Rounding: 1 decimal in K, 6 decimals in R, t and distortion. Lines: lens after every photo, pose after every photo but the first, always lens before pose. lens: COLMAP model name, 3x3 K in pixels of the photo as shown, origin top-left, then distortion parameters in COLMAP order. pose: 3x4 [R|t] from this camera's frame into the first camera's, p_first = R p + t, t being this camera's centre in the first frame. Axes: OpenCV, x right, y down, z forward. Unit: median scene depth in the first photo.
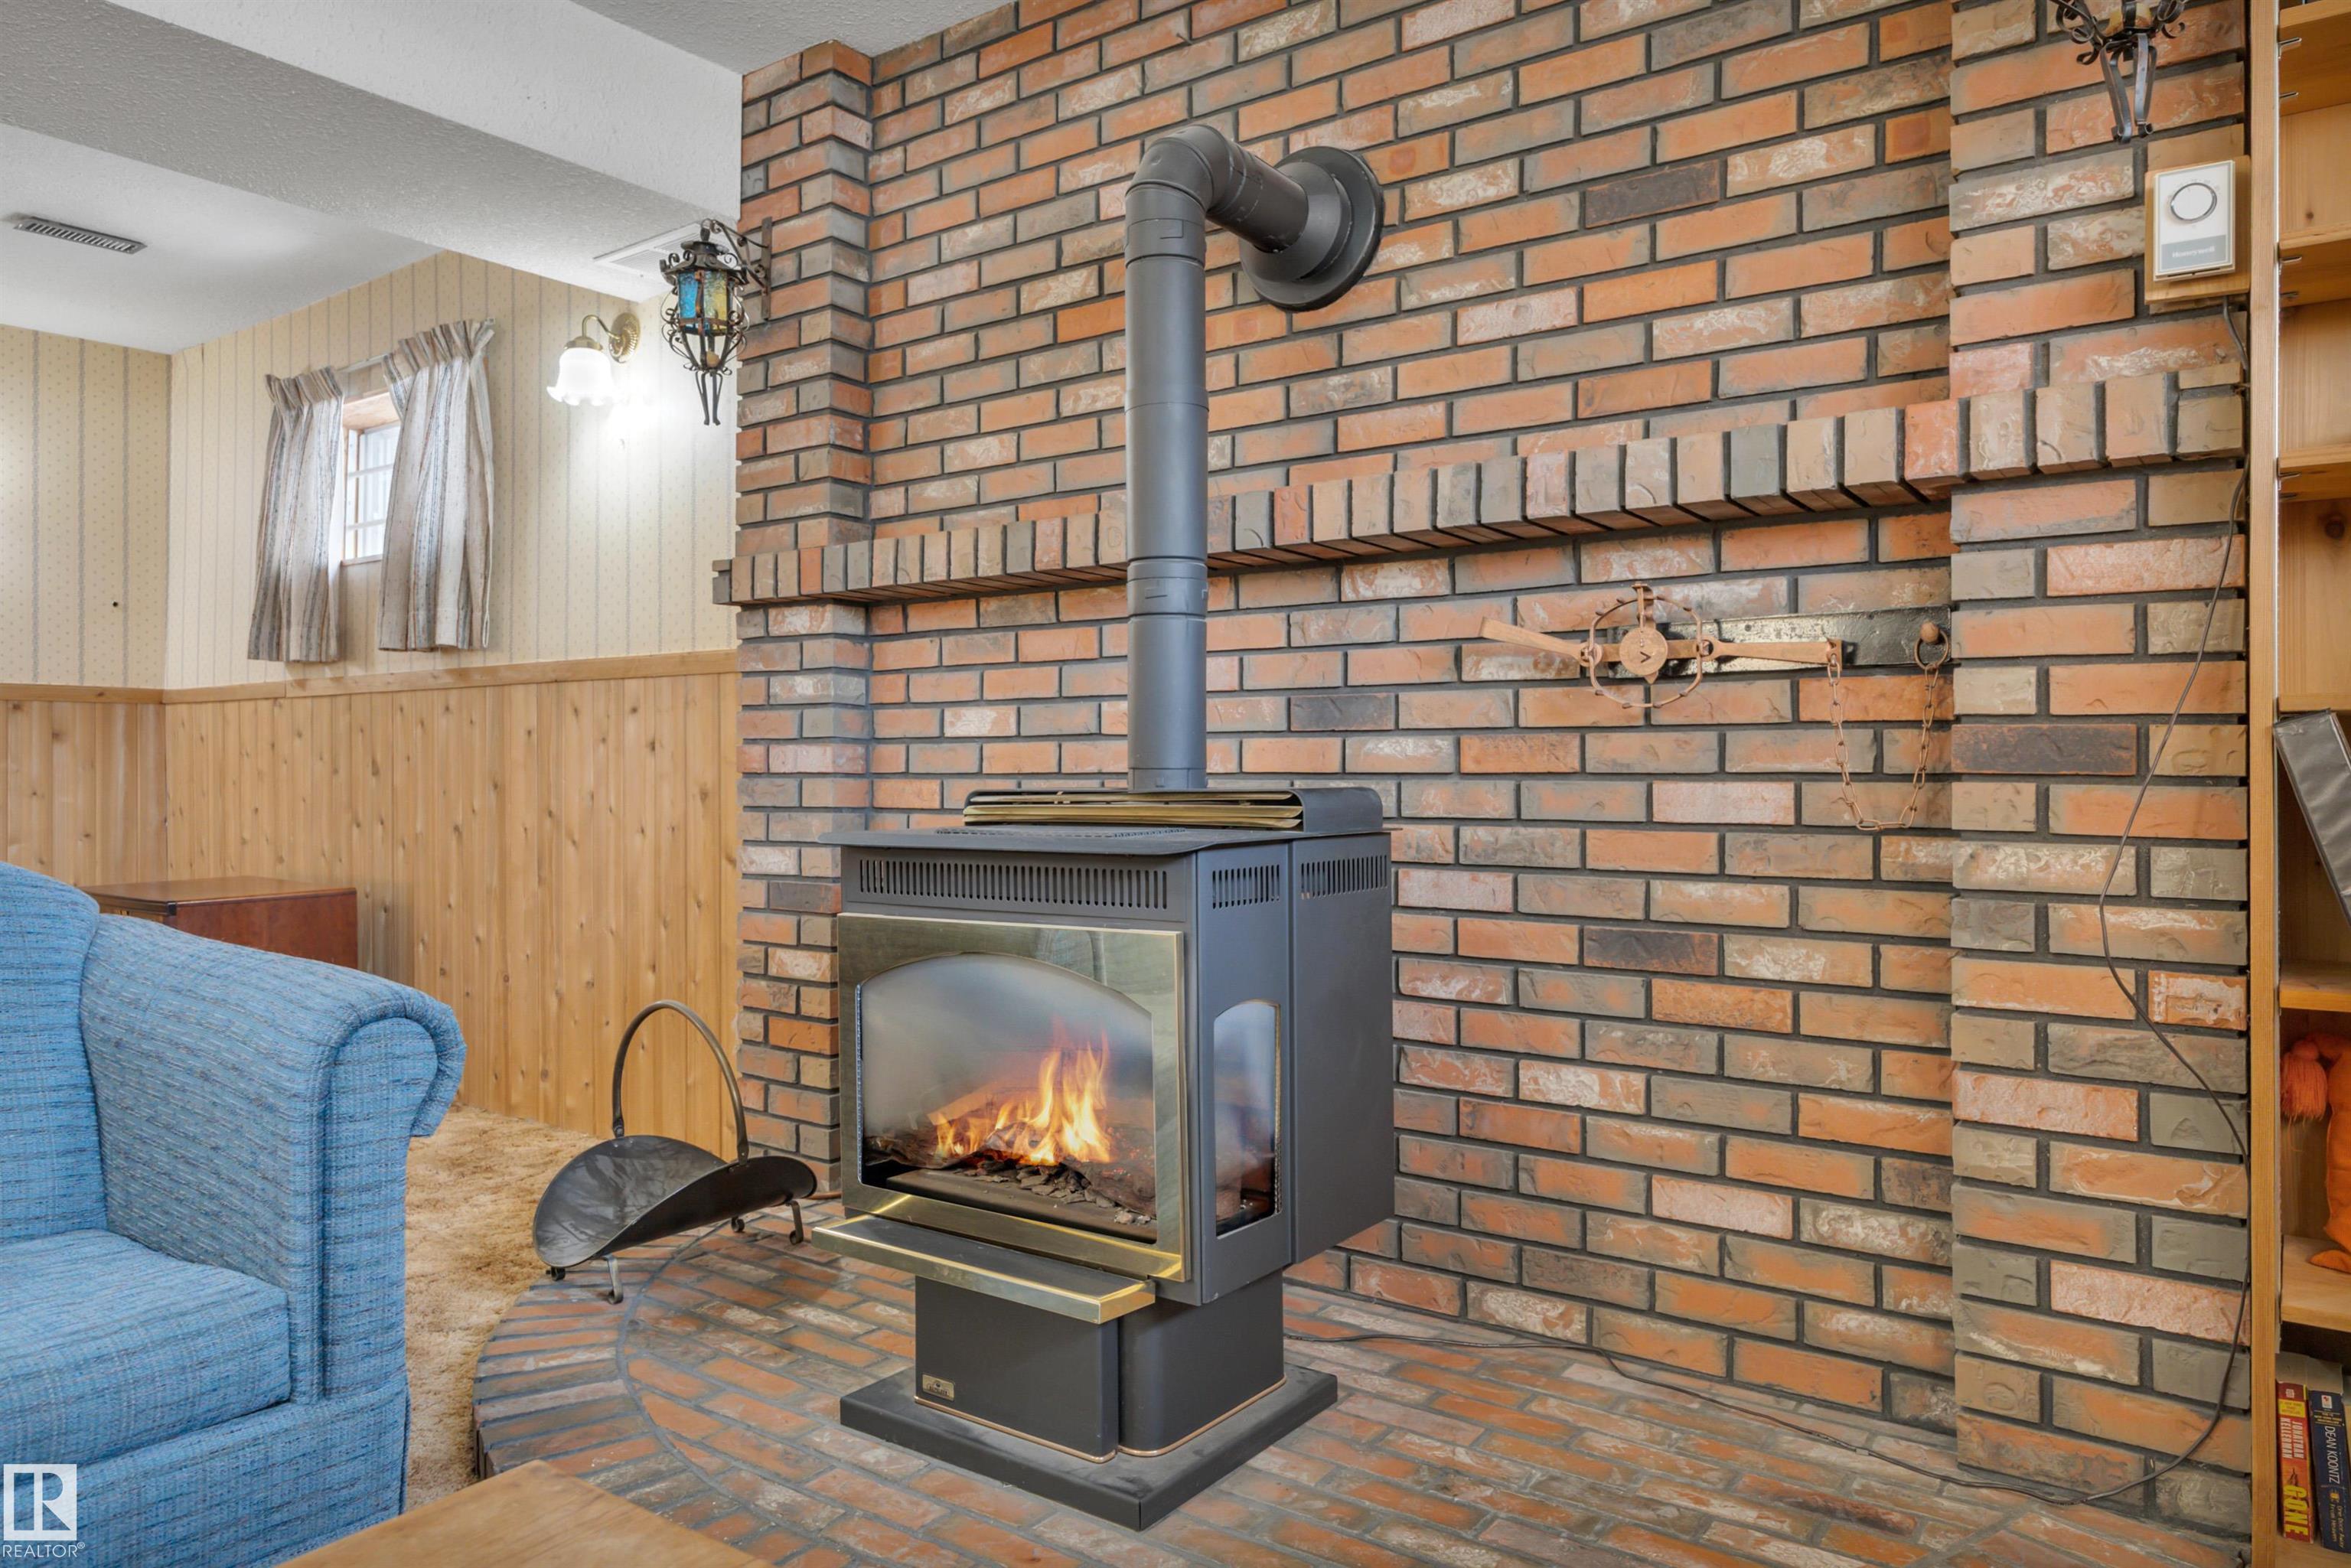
lens RADIAL K [[1527.9, 0, 1182.1], [0, 1527.9, 763.6], [0, 0, 1]] dist [-0.010693, 0.004850]
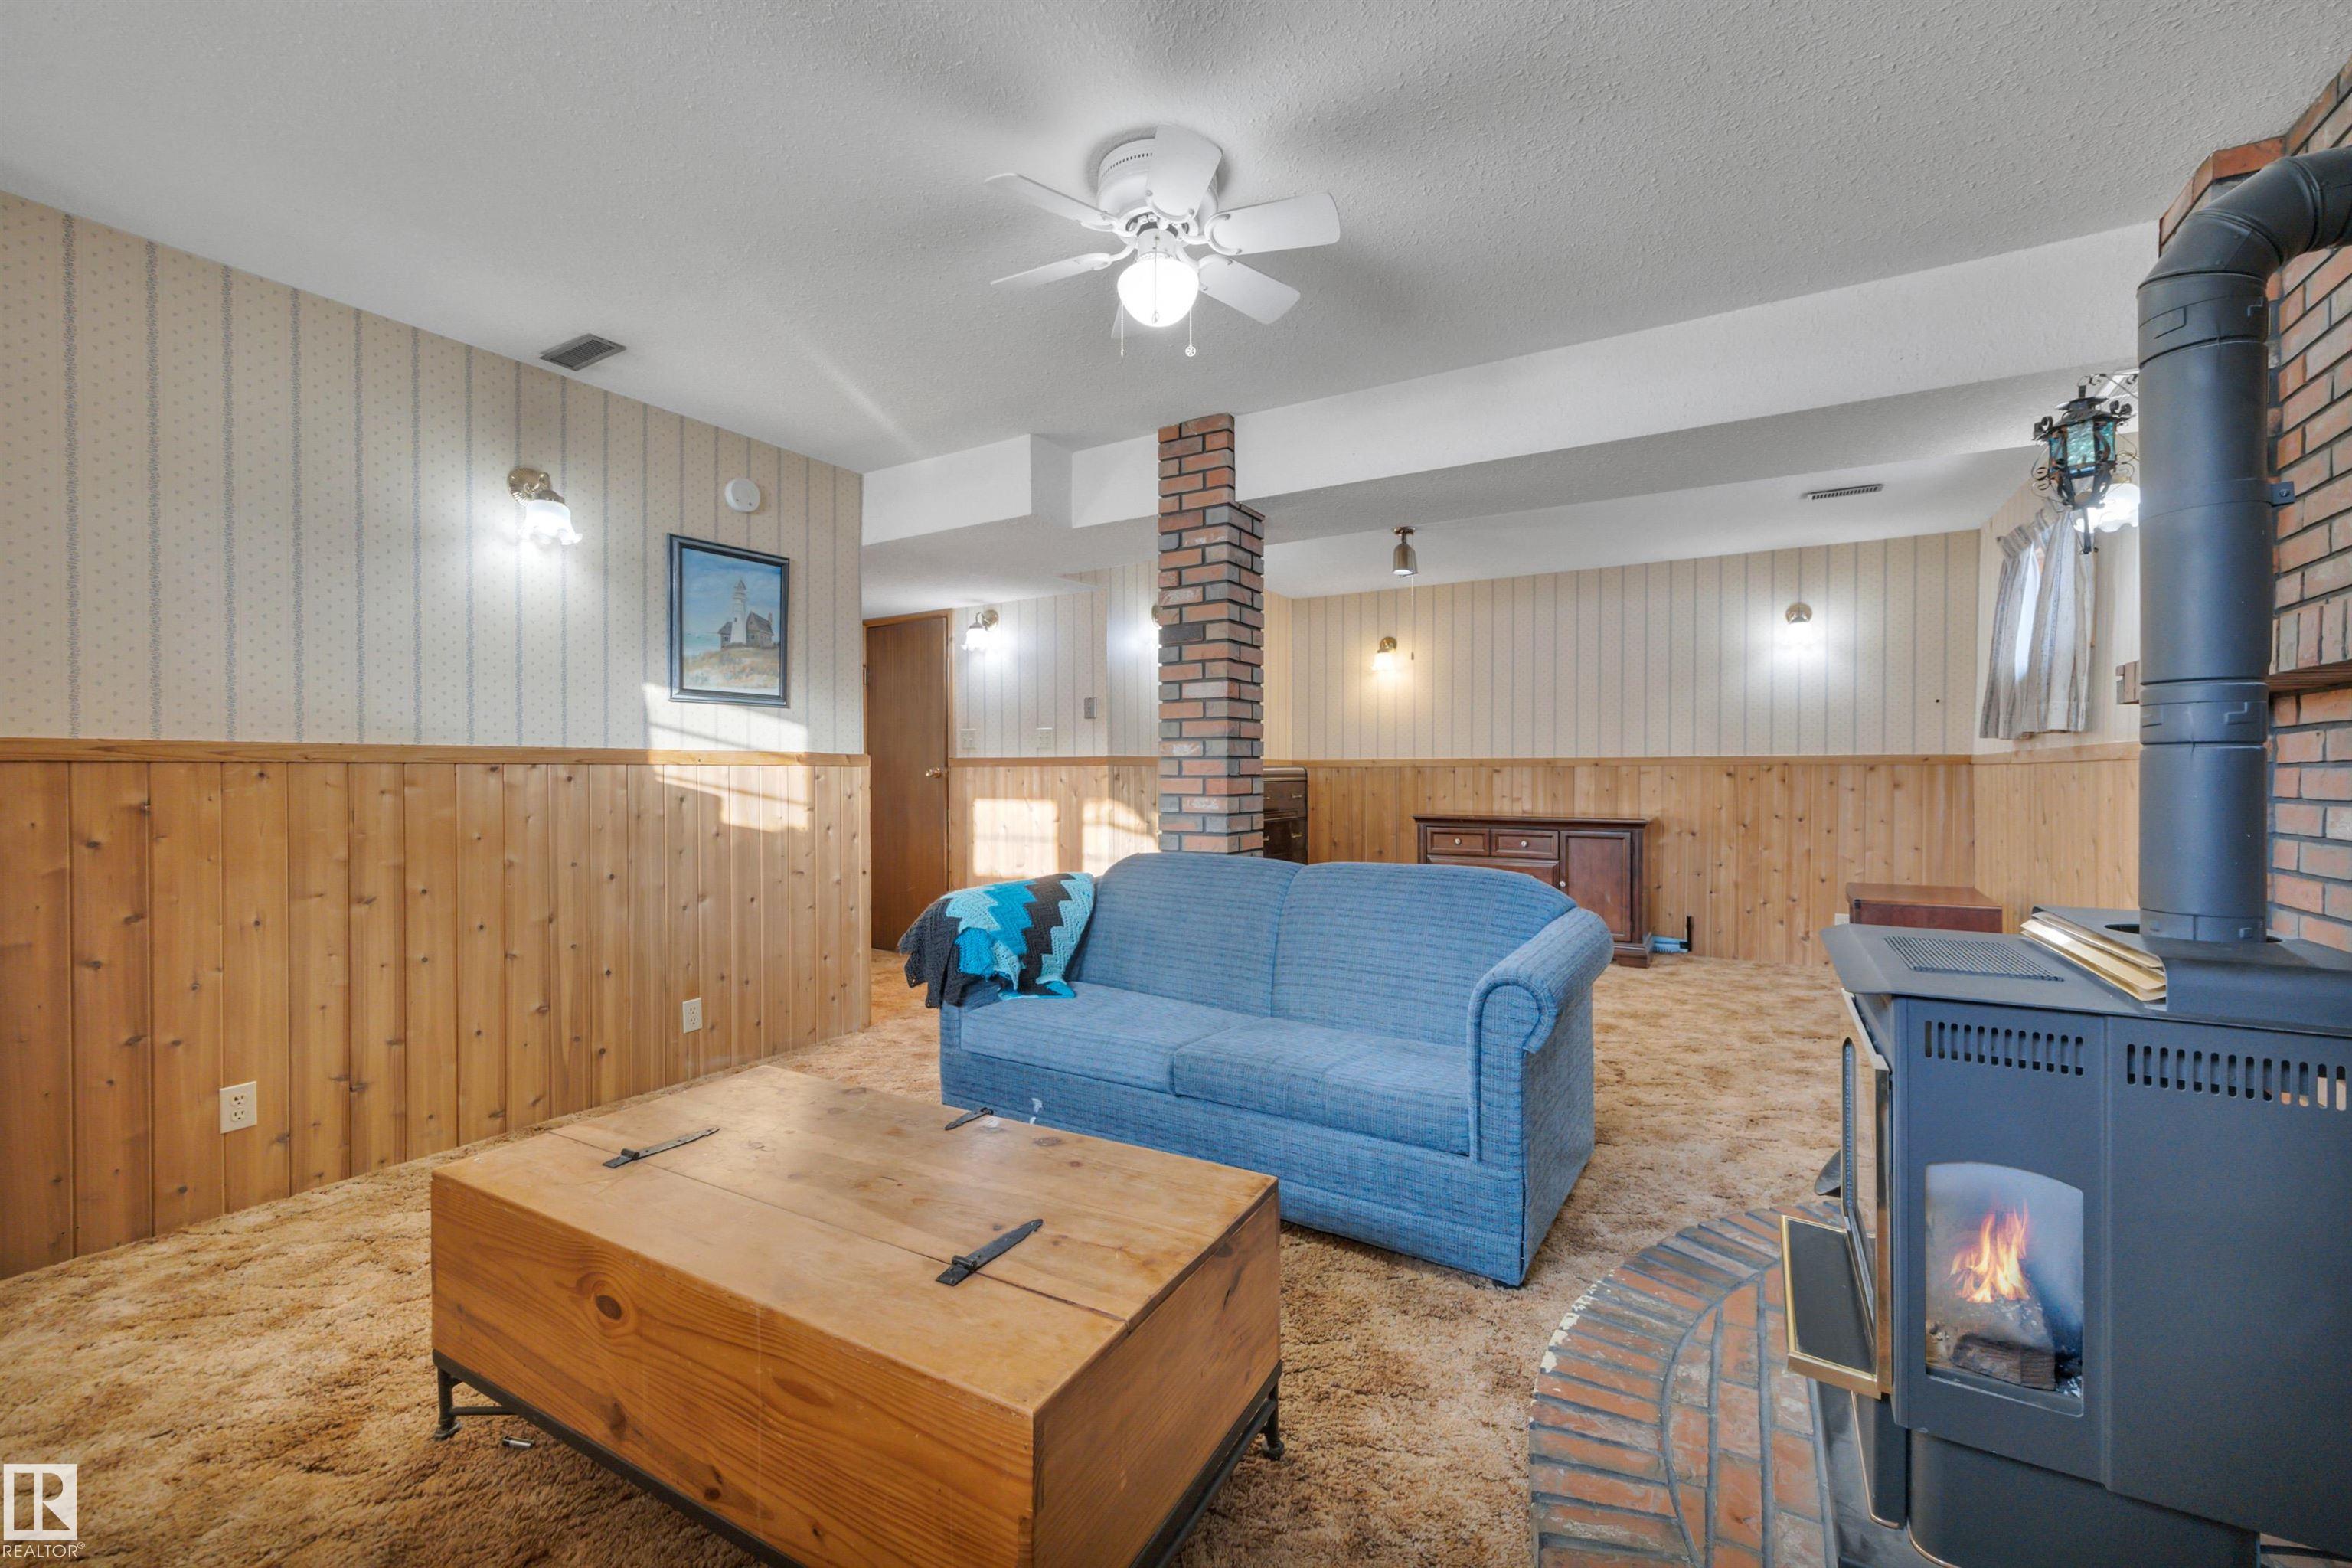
lens RADIAL K [[965.3, 0, 1178.6], [0, 965.3, 764.2], [0, 0, 1]] dist [0.004610, 0.000134]
pose [[0.084175, -0.009165, -0.996409, 0.499992], [0.003306, 0.999955, -0.008918, -0.078949], [0.996445, -0.002543, 0.084202, 0.339259]]
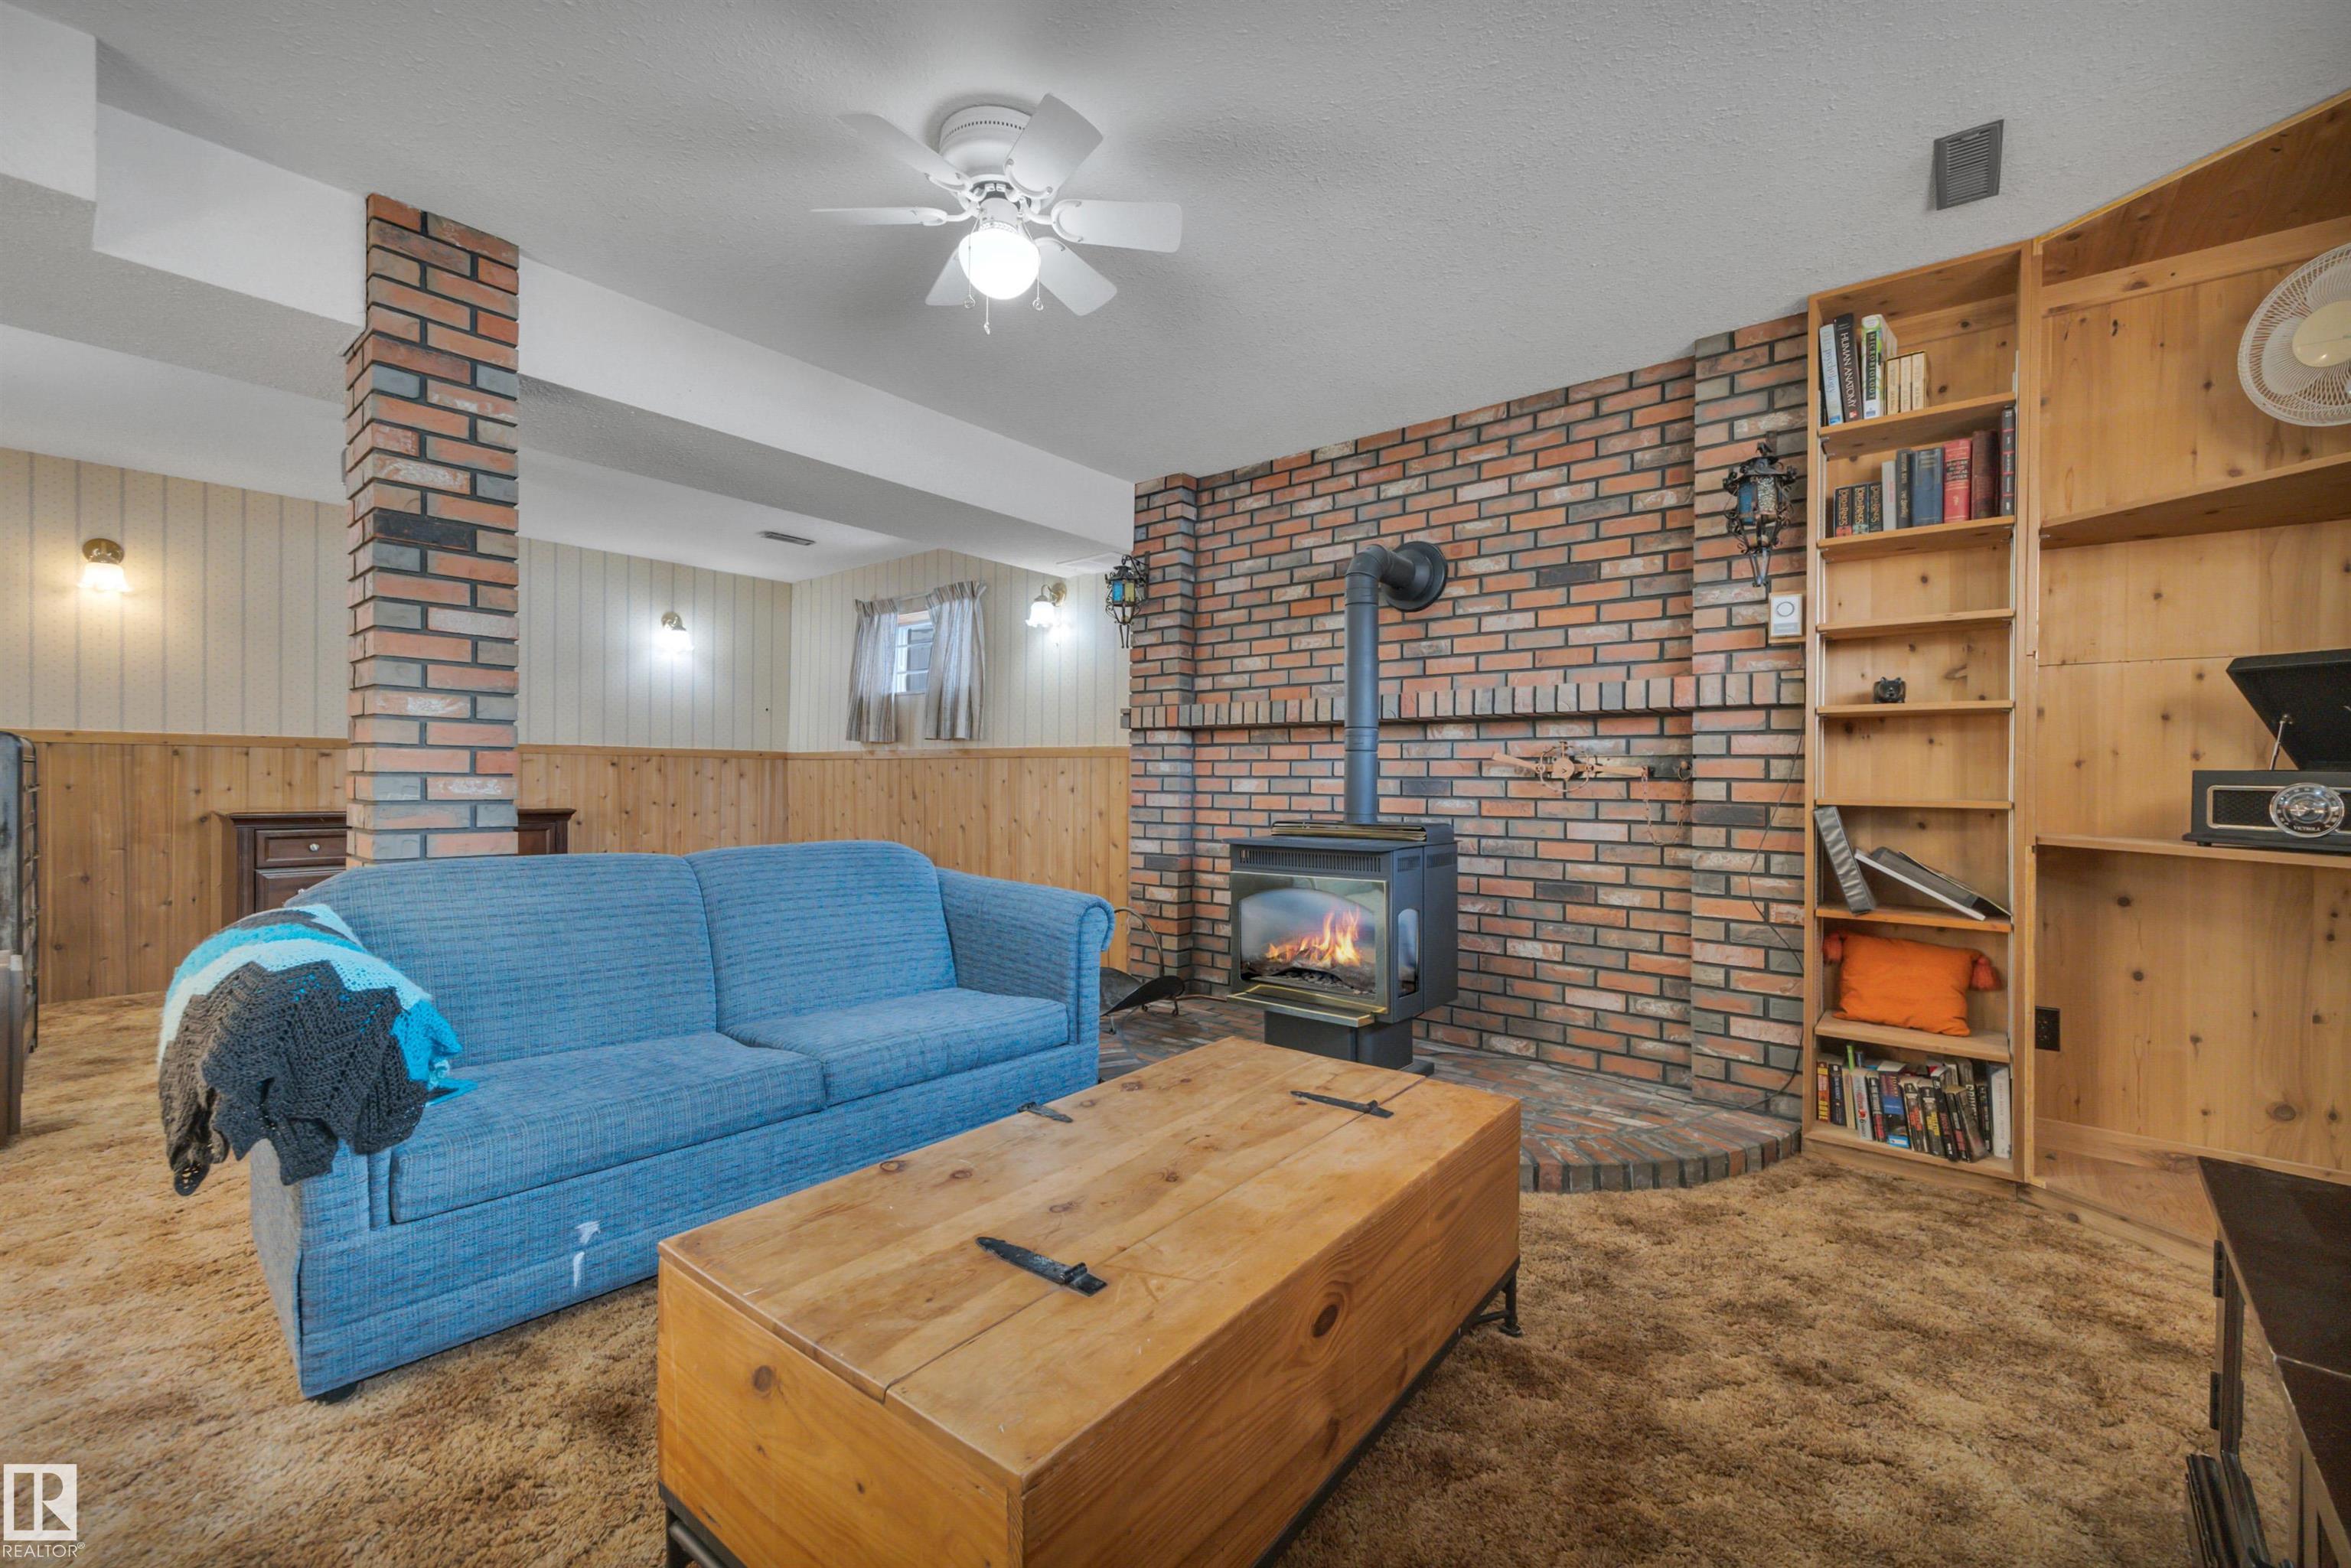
lens RADIAL K [[964.9, 0, 1173.8], [0, 964.9, 771.6], [0, 0, 1]] dist [0.004610, 0.000134]
pose [[0.997742, 0.010533, -0.066337, -0.195352], [-0.011038, 0.999913, -0.007244, -0.046718], [0.066255, 0.007960, 0.997771, -0.521580]]
